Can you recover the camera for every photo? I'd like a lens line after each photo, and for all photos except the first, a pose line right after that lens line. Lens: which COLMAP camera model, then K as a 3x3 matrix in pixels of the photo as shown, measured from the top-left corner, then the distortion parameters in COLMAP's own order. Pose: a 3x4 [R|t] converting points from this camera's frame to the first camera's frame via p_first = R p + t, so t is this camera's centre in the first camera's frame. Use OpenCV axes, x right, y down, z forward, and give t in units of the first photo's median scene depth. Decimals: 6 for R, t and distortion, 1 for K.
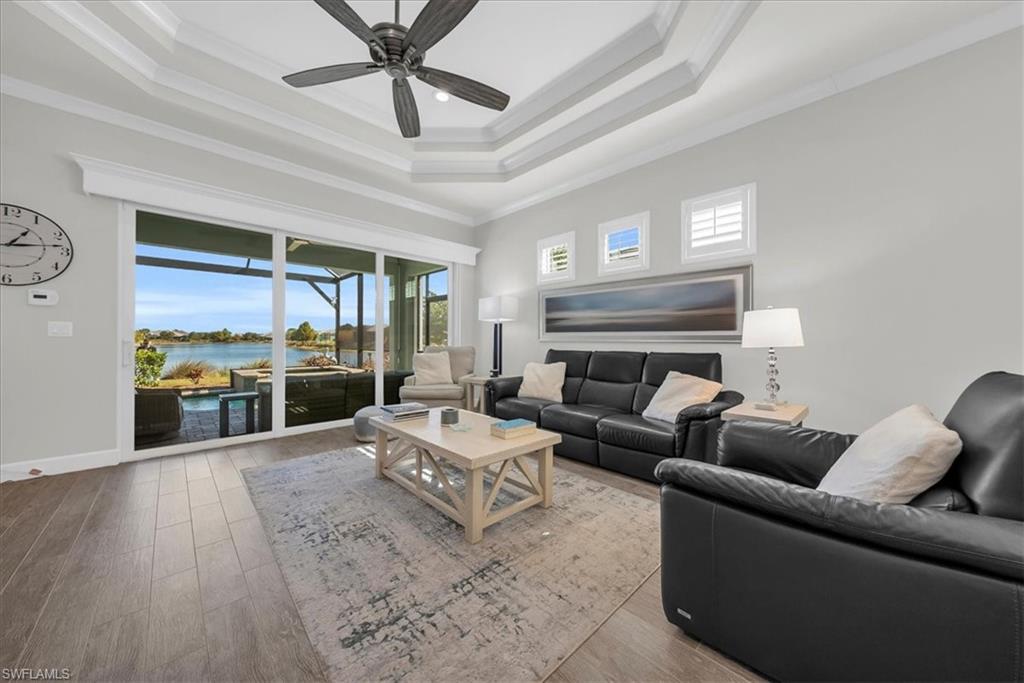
lens RADIAL K [[352.1, 0, 515.9], [0, 352.1, 340.0], [0, 0, 1]] dist [-0.000402, 0.000142]
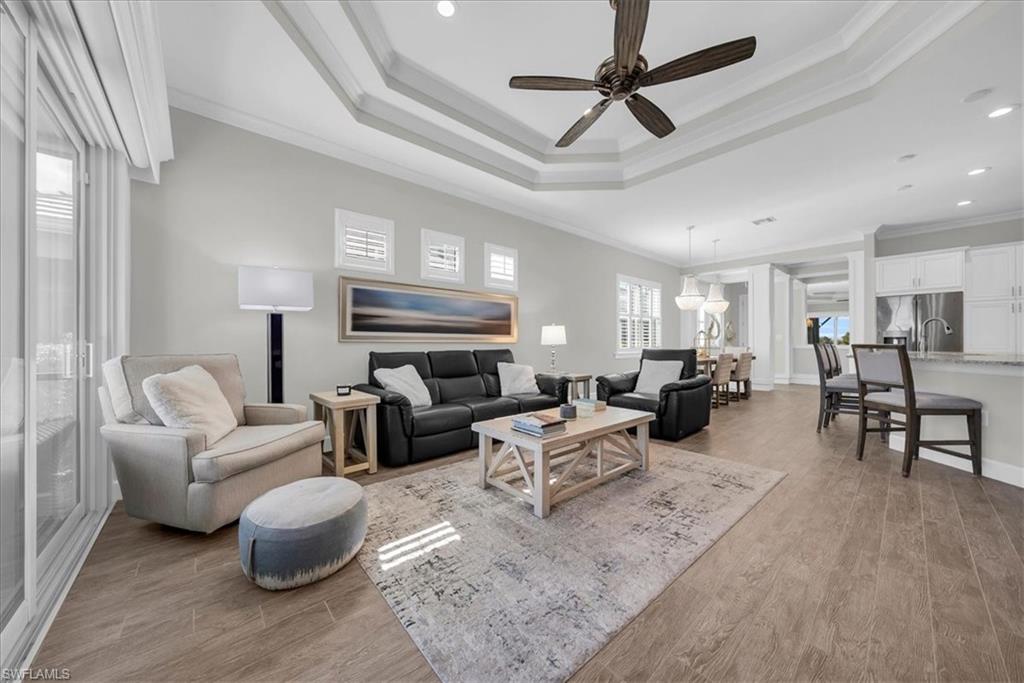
lens RADIAL K [[352.1, 0, 512.4], [0, 352.1, 344.1], [0, 0, 1]] dist [-0.000402, 0.000142]
pose [[0.051298, -0.002571, 0.998680, -1.016697], [0.005695, 0.999981, 0.002282, 0.010867], [-0.998667, 0.005570, 0.051311, 0.900460]]
